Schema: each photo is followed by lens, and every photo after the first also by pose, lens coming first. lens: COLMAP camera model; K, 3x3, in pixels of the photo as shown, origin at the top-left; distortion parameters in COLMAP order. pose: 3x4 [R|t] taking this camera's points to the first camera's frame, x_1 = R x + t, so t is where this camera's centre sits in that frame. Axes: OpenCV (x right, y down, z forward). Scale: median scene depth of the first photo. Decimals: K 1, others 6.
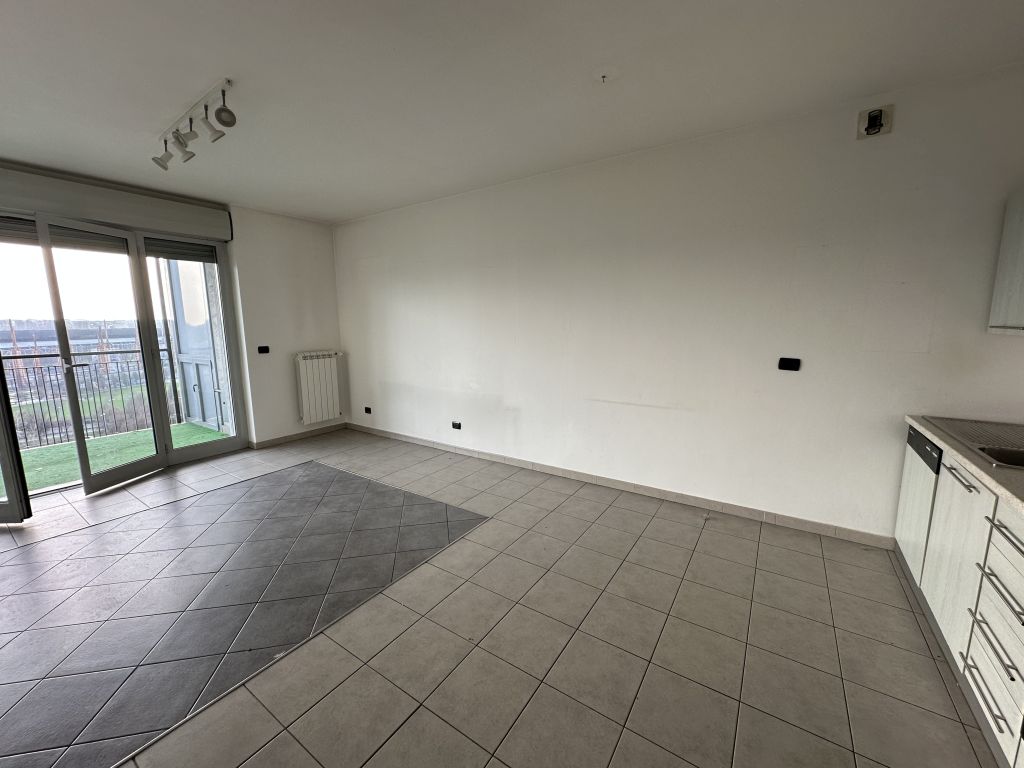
lens RADIAL K [[409.7, 0, 511.8], [0, 409.7, 385.2], [0, 0, 1]] dist [-0.000185, 0.000974]
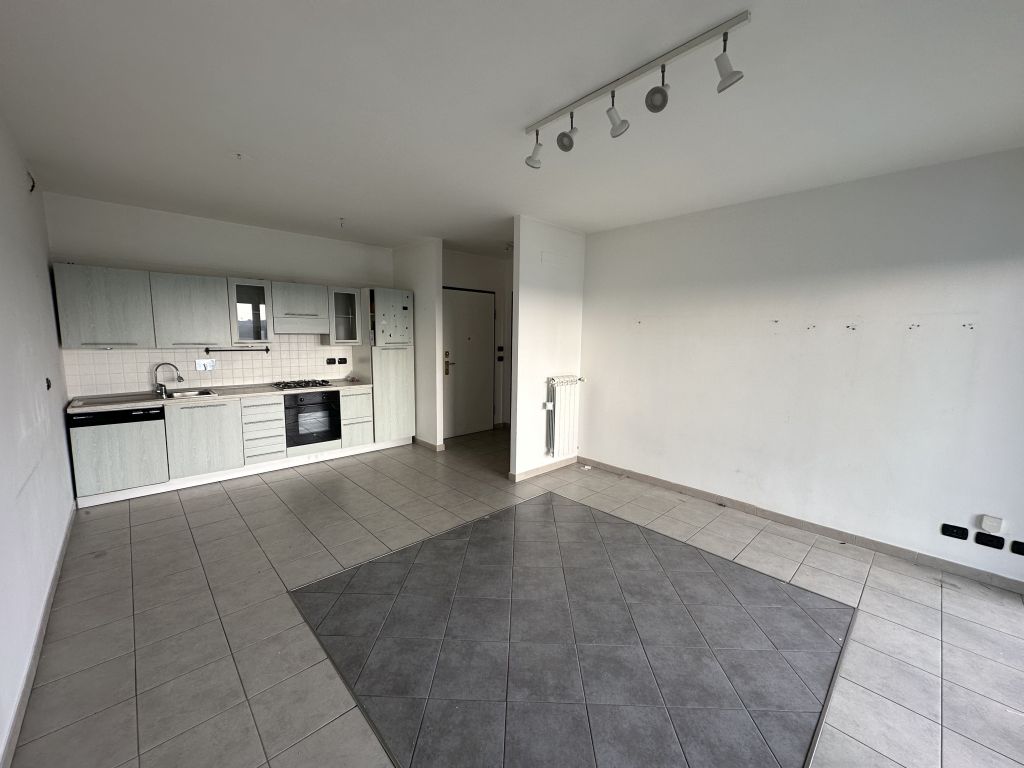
lens RADIAL K [[409.7, 0, 511.8], [0, 409.7, 385.2], [0, 0, 1]] dist [-0.000185, 0.000974]
pose [[-0.976102, -0.036112, 0.214290, -0.500006], [0.025003, 0.960885, 0.275817, -0.215599], [-0.215868, 0.274584, -0.937019, 1.219459]]
